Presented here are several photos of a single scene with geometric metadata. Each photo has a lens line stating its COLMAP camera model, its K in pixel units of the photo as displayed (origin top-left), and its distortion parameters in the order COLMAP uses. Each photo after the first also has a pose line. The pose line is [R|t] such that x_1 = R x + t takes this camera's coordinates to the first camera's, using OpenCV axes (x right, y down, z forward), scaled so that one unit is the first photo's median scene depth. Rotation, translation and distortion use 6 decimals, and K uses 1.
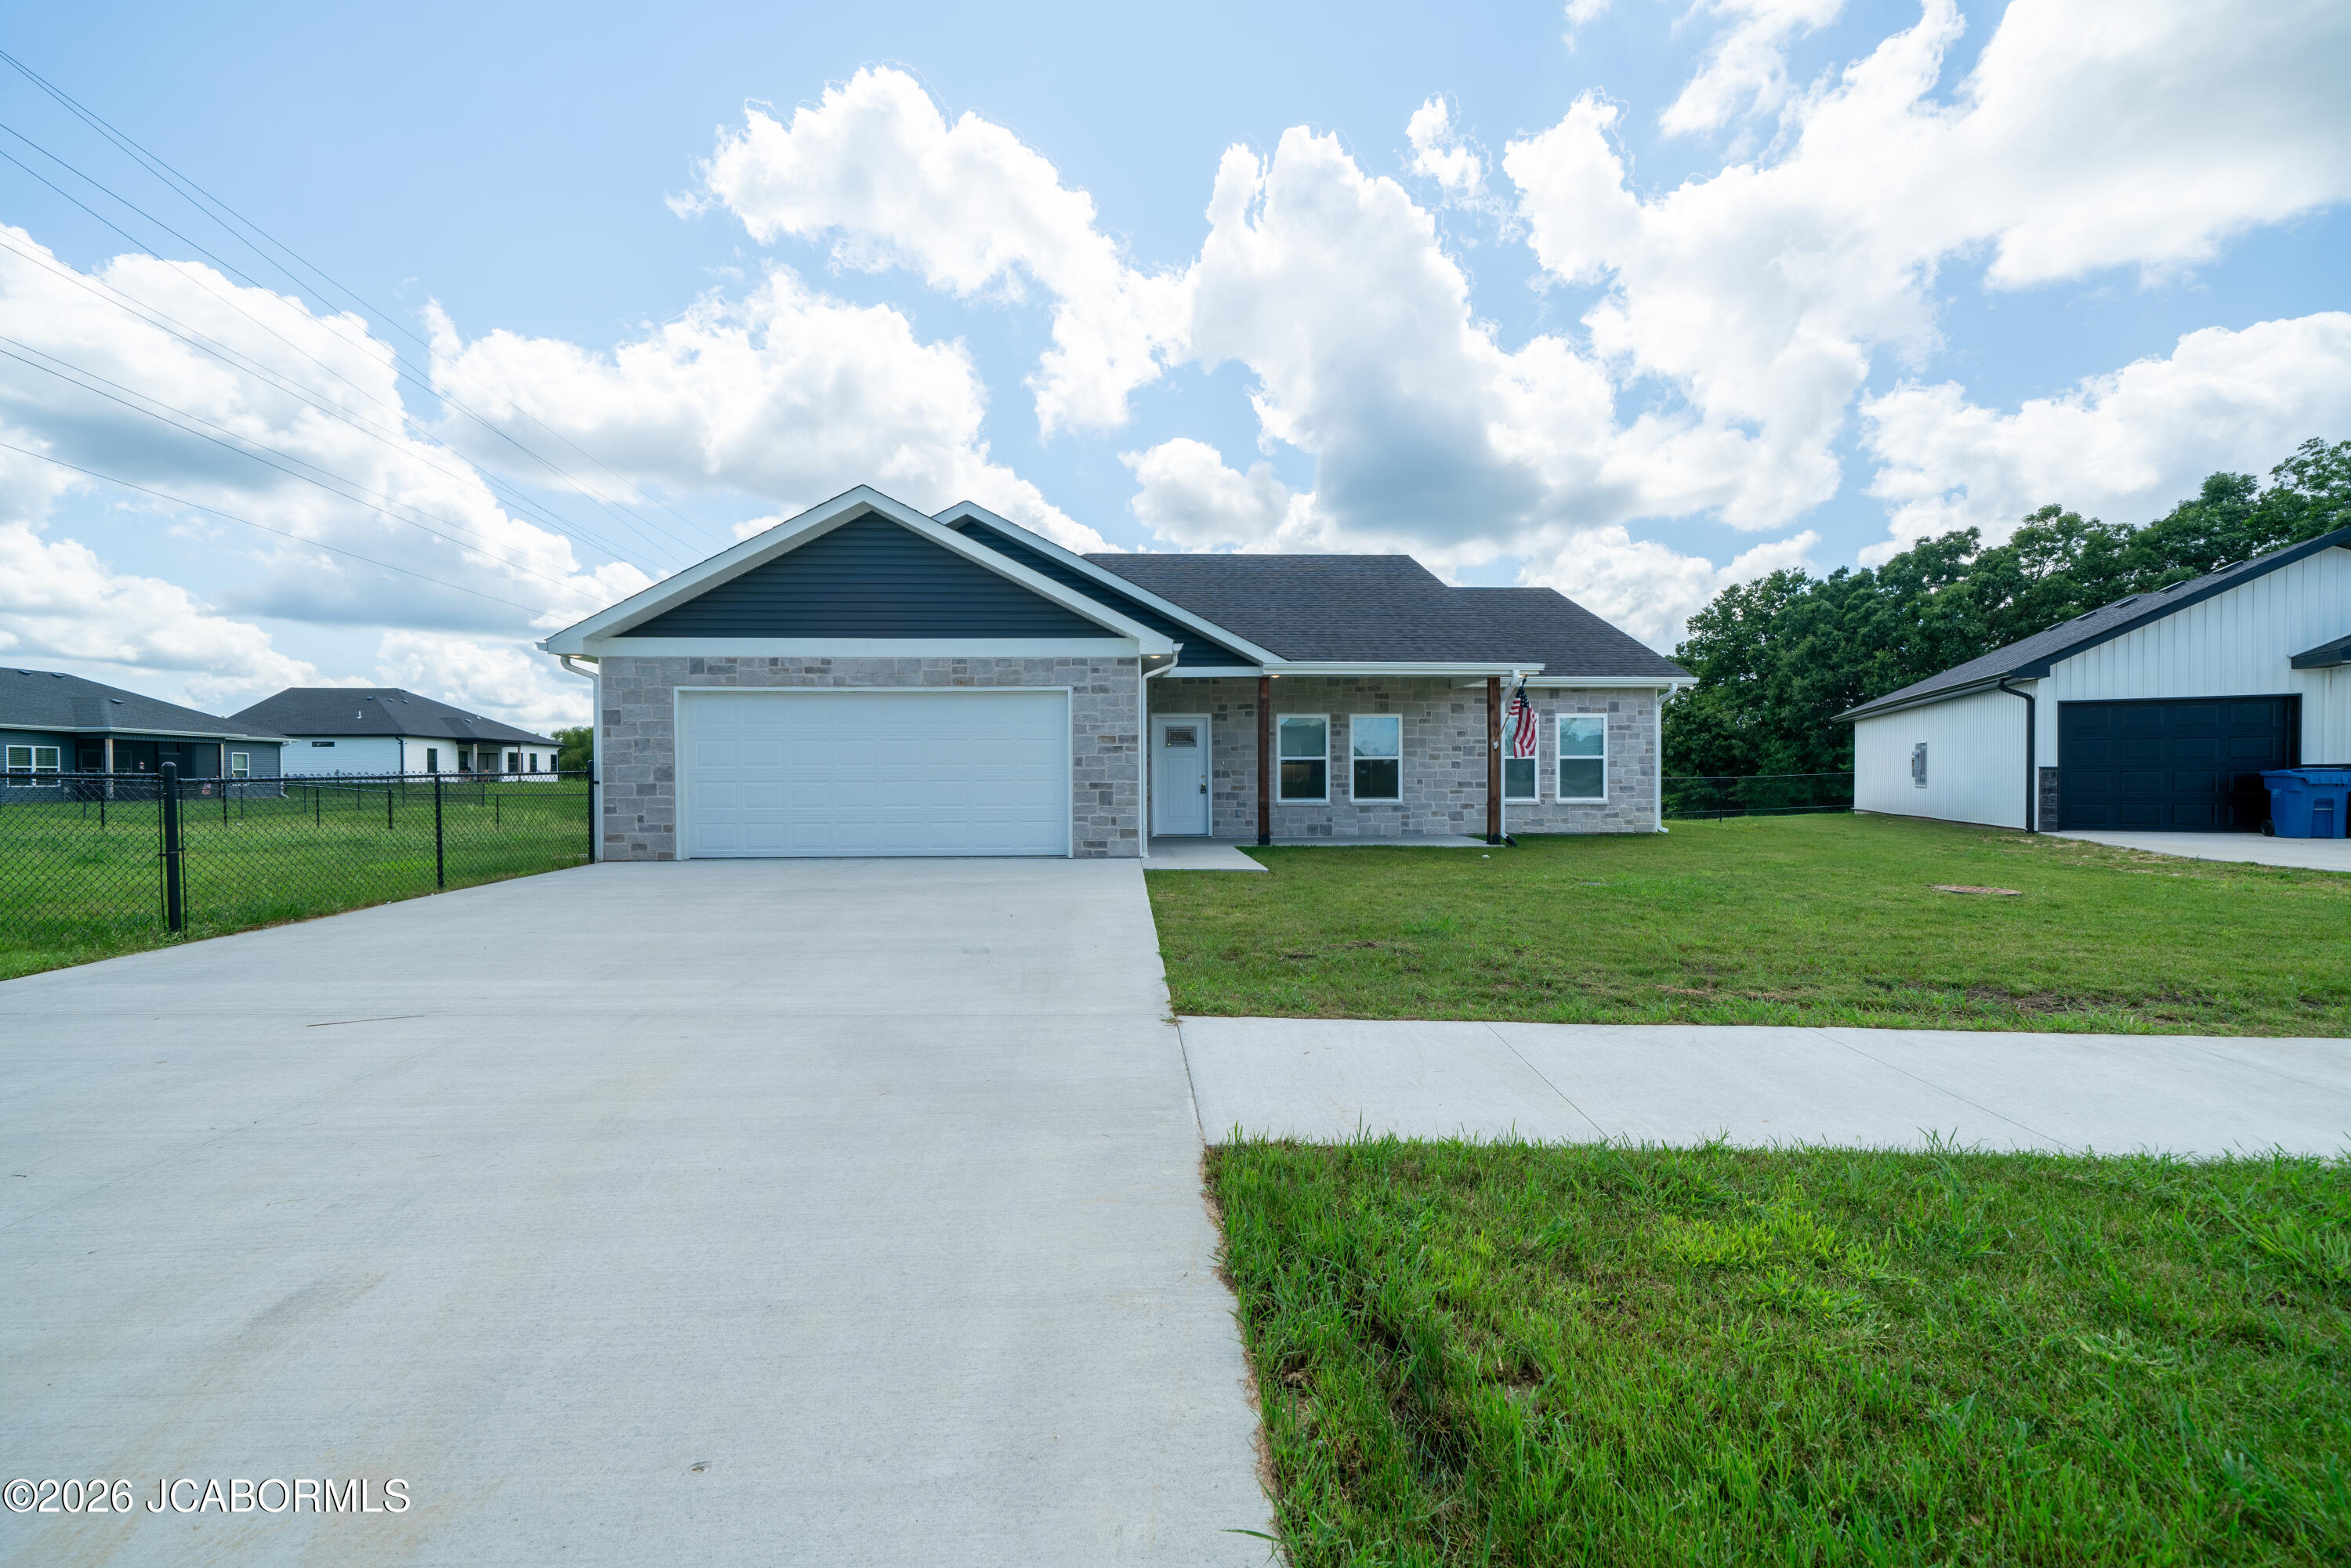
lens RADIAL K [[916.2, 0, 1163.0], [0, 916.2, 780.7], [0, 0, 1]] dist [0.001806, 0.000067]
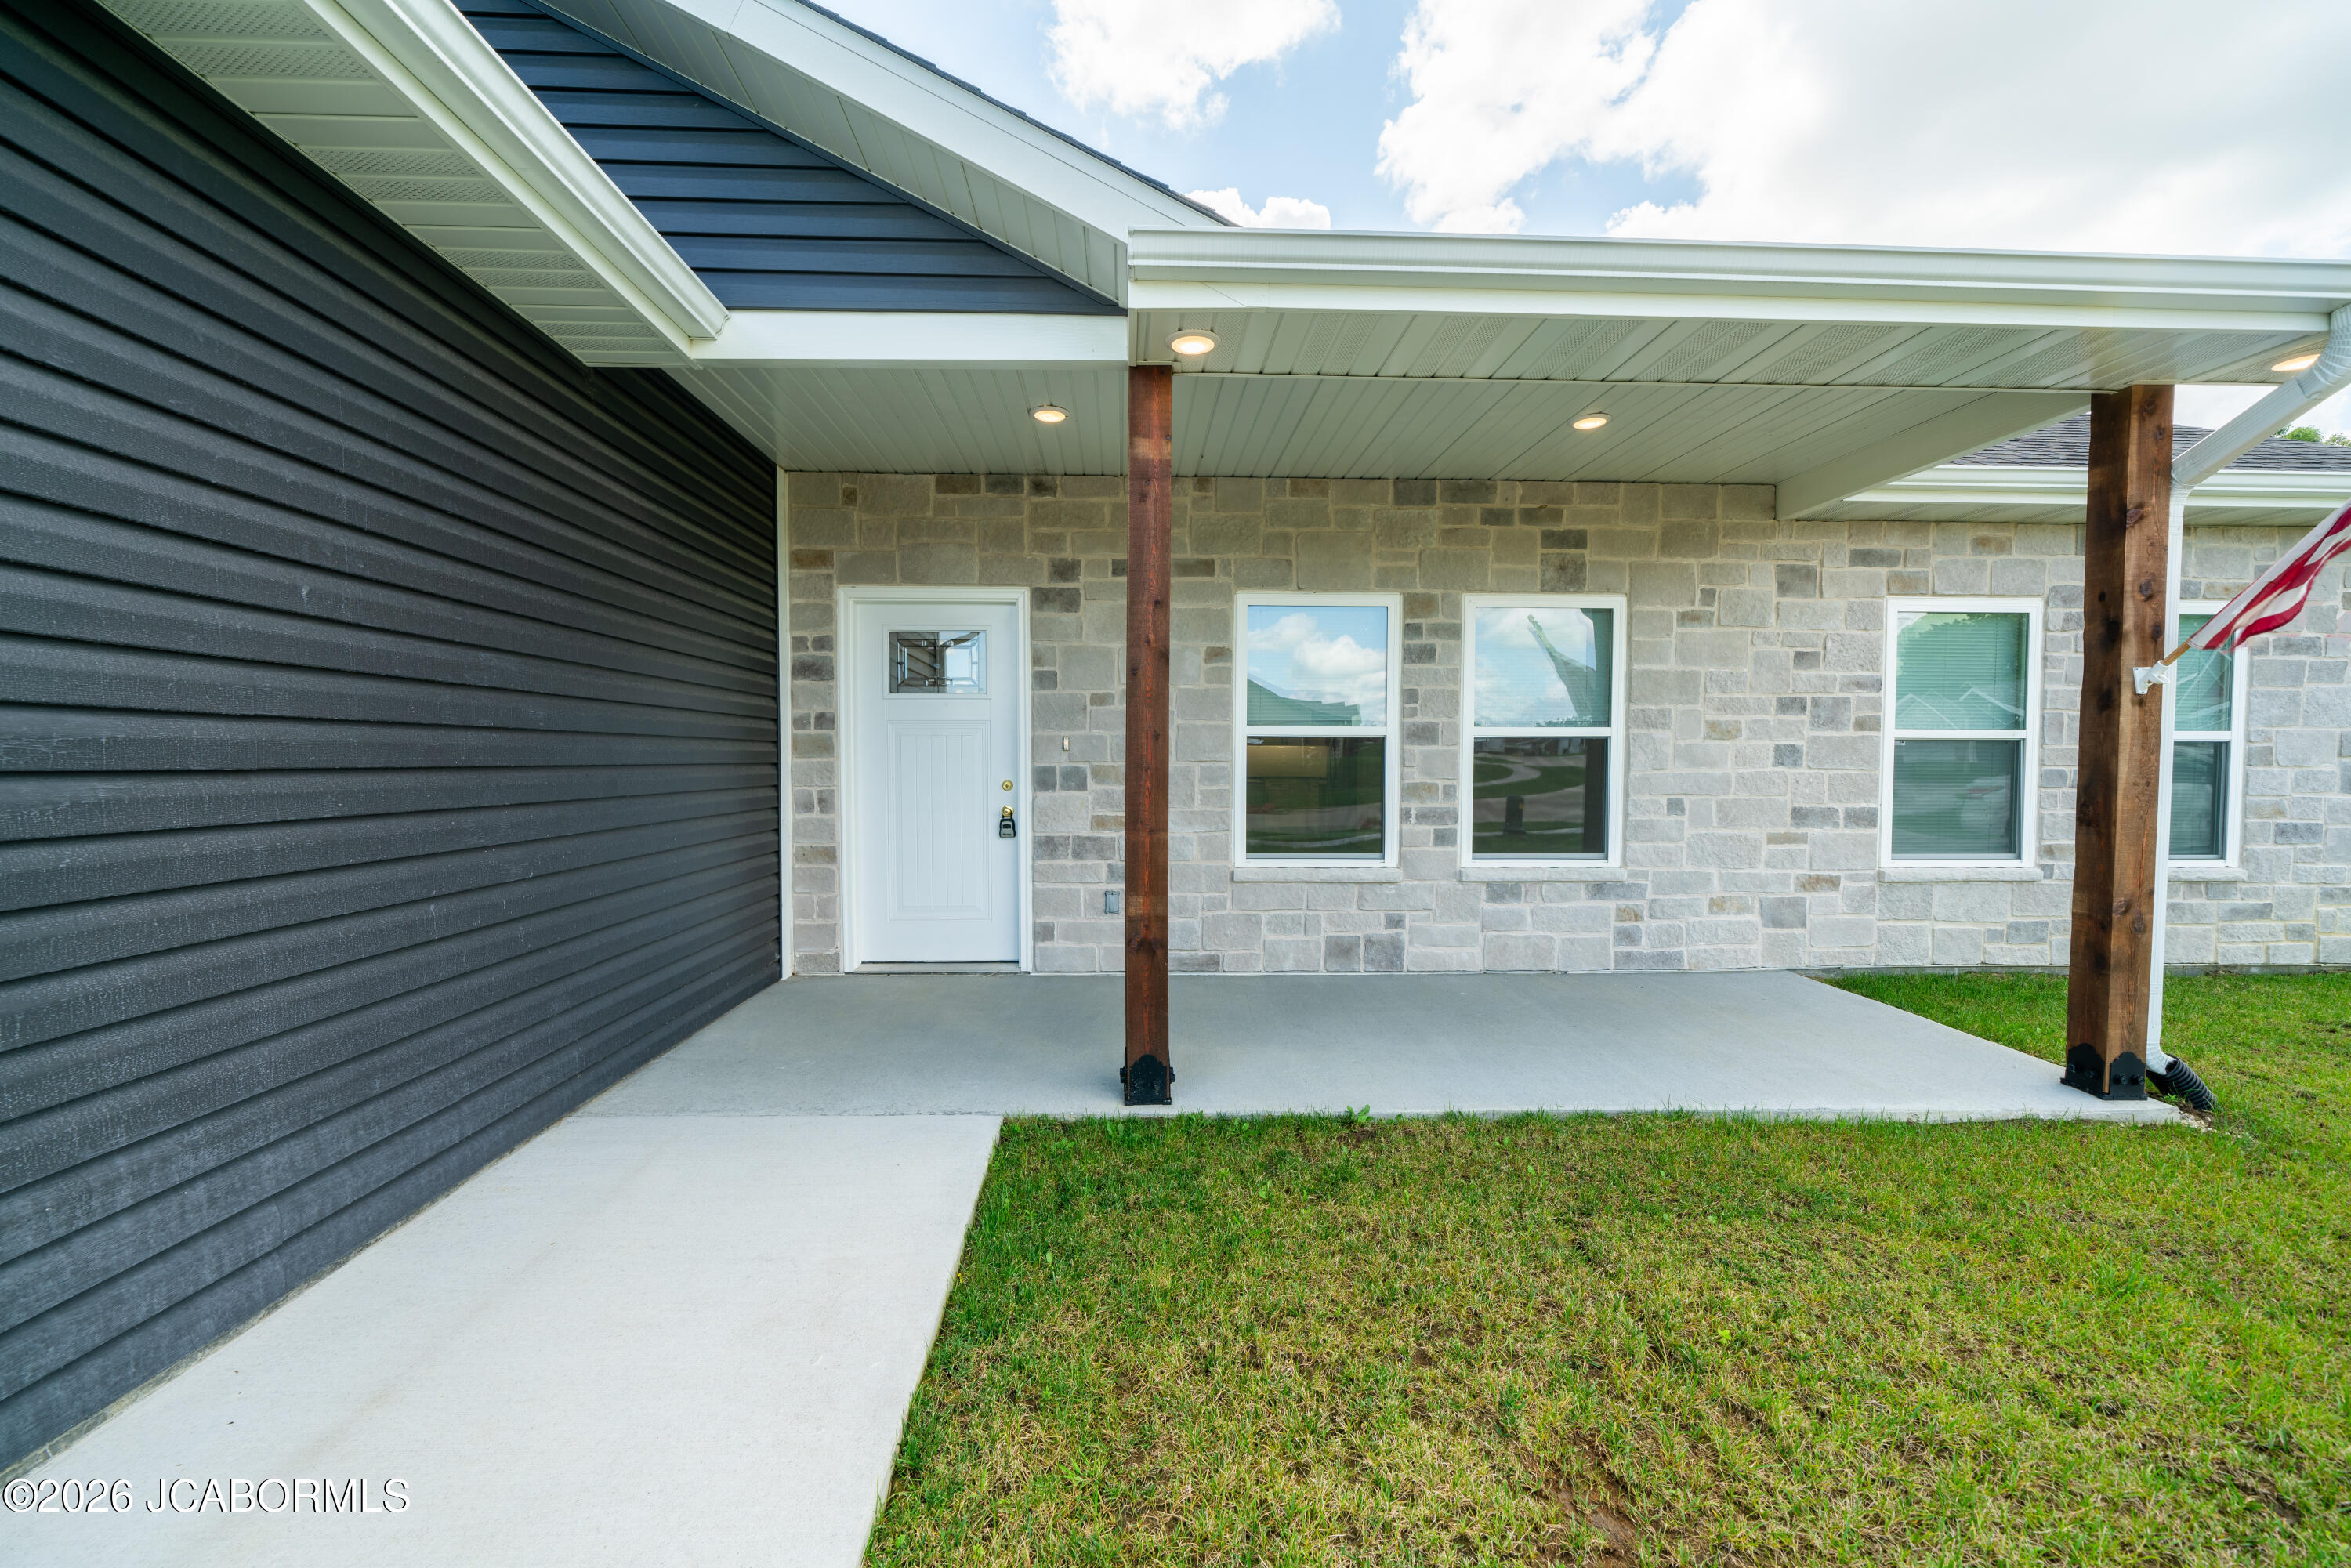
lens RADIAL K [[916.2, 0, 1199.8], [0, 916.2, 794.6], [0, 0, 1]] dist [0.001806, 0.000067]
pose [[0.999917, 0.009198, -0.008976, 0.114764], [-0.008918, 0.999488, 0.030718, -0.011564], [0.009254, -0.030635, 0.999488, 0.674776]]
